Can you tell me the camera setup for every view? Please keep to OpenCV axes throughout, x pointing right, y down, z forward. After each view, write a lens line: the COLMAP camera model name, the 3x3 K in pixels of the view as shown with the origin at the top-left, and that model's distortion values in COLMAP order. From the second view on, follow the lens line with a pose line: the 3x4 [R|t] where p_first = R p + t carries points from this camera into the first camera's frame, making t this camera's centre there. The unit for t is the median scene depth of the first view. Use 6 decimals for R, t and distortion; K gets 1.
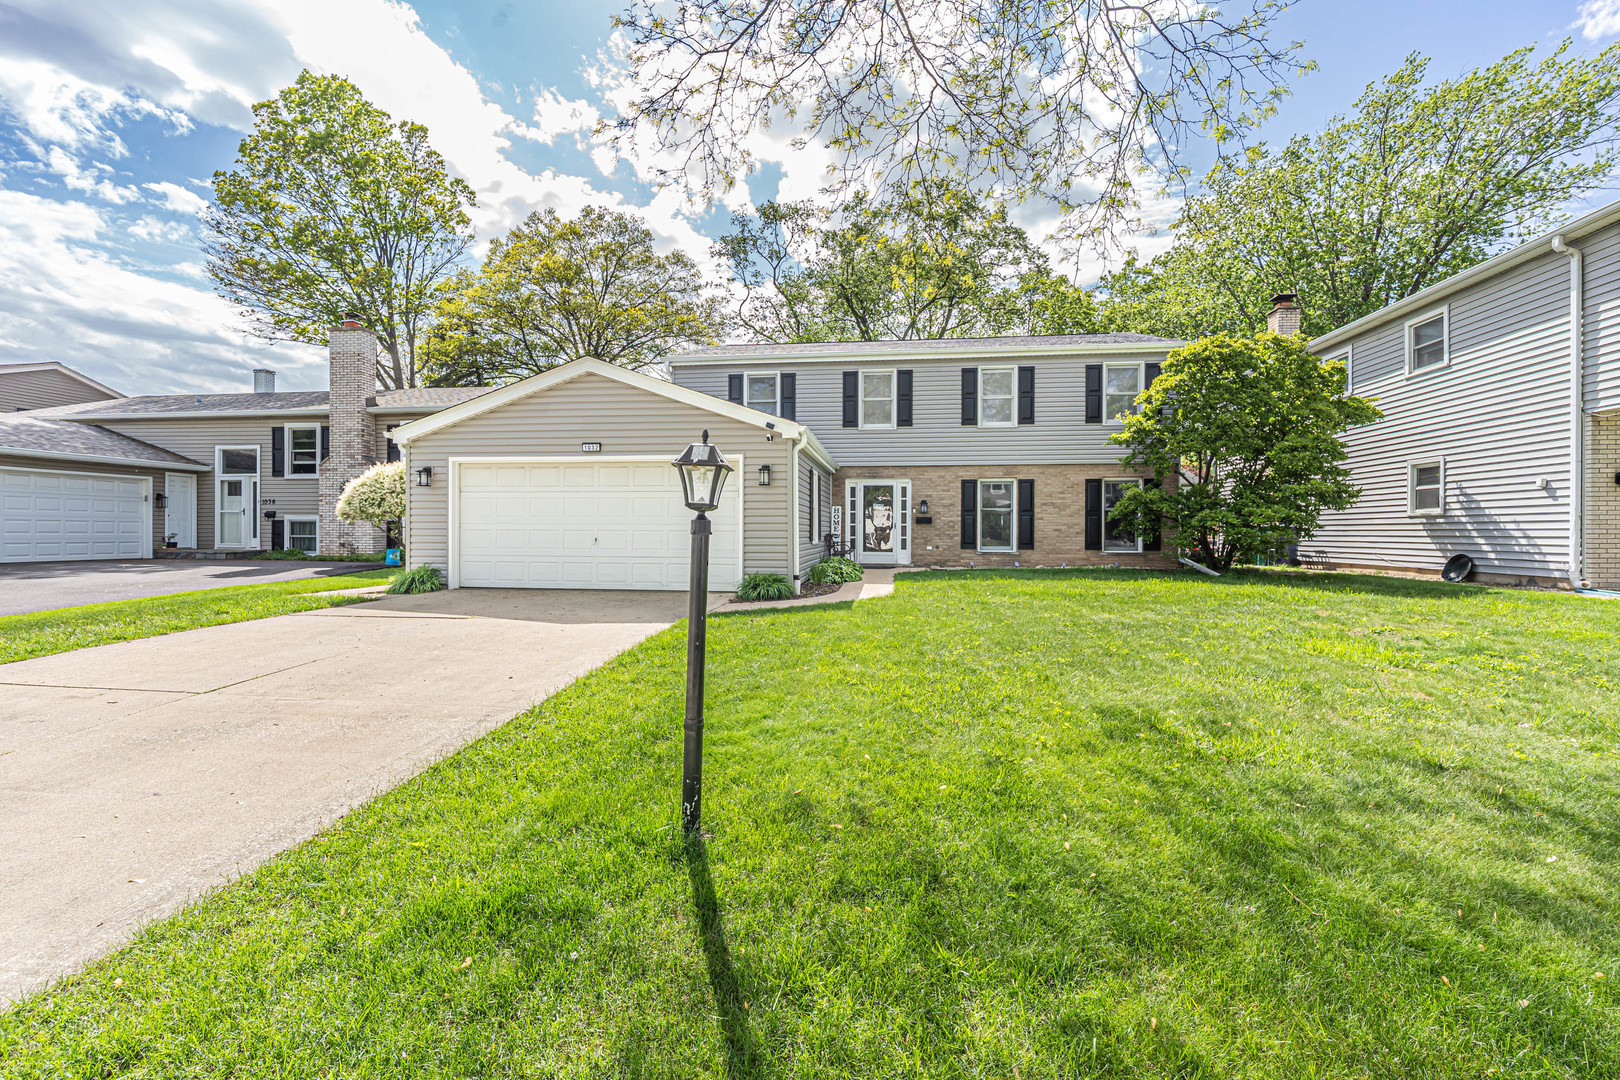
lens RADIAL K [[710.5, 0, 793.9], [0, 710.5, 532.8], [0, 0, 1]] dist [-0.000389, -0.000337]
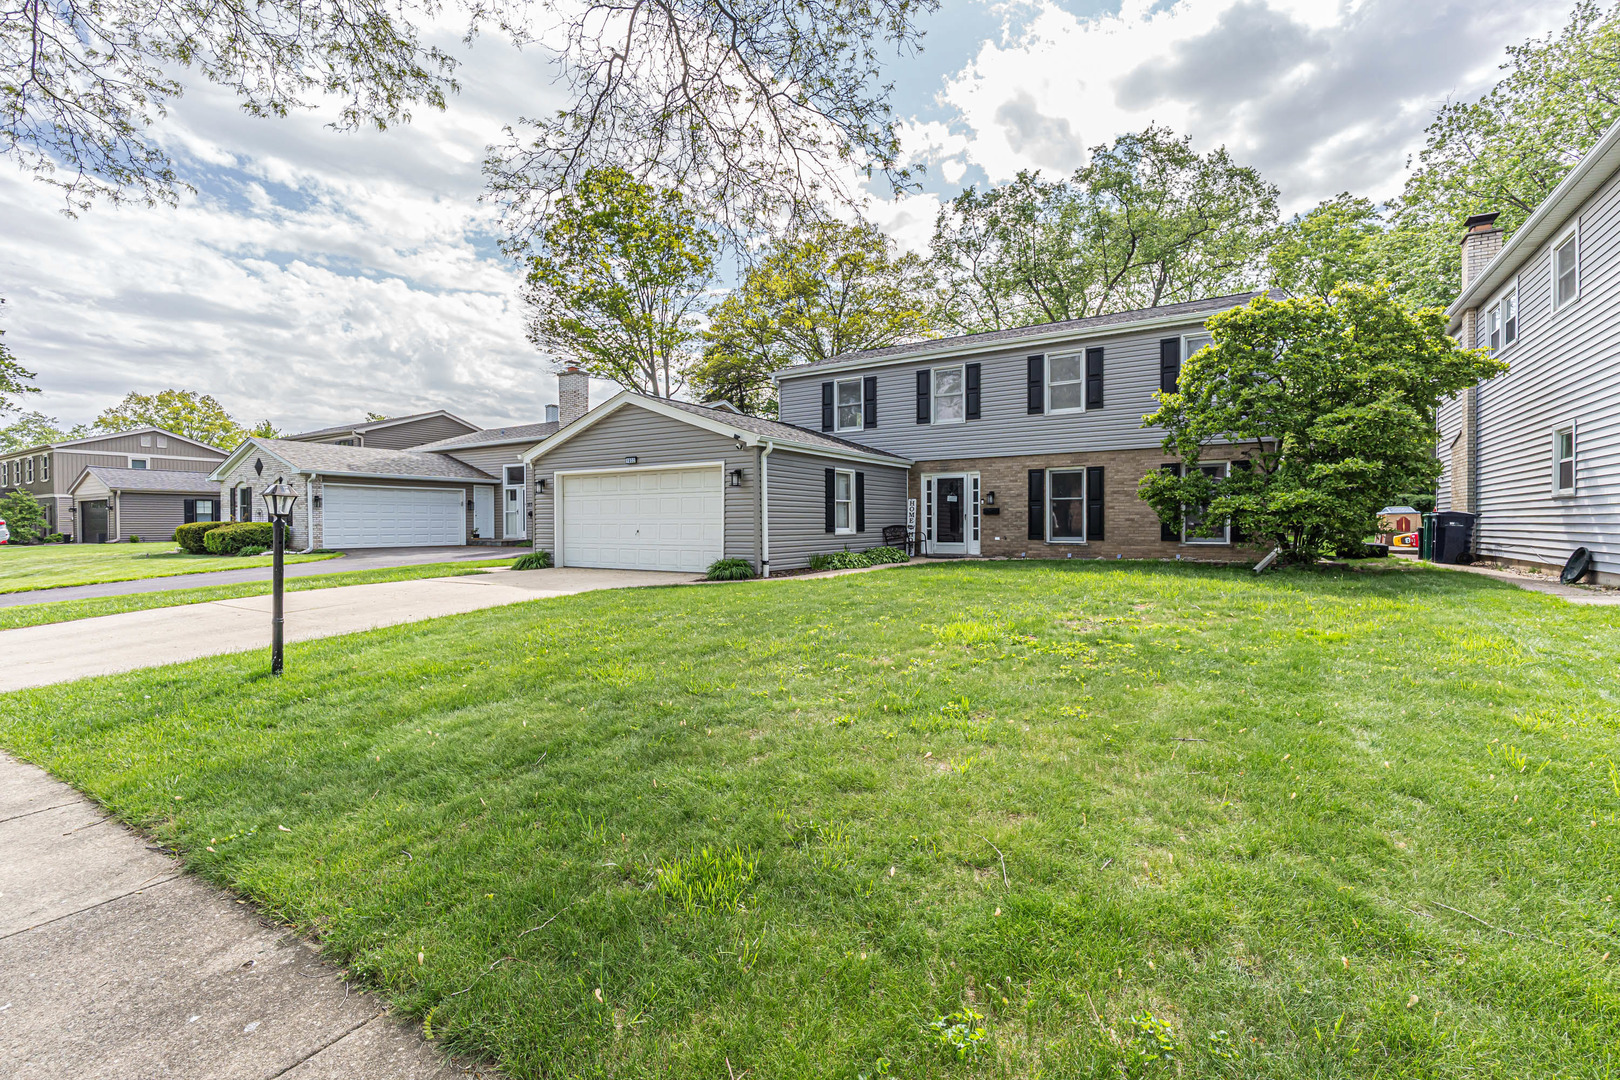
lens RADIAL K [[710.5, 0, 793.9], [0, 710.5, 532.8], [0, 0, 1]] dist [-0.000389, -0.000337]
pose [[0.908281, -0.002625, -0.418353, 0.346690], [0.007830, 0.999912, 0.010725, -0.000024], [0.418288, -0.013017, 0.908221, -0.034350]]
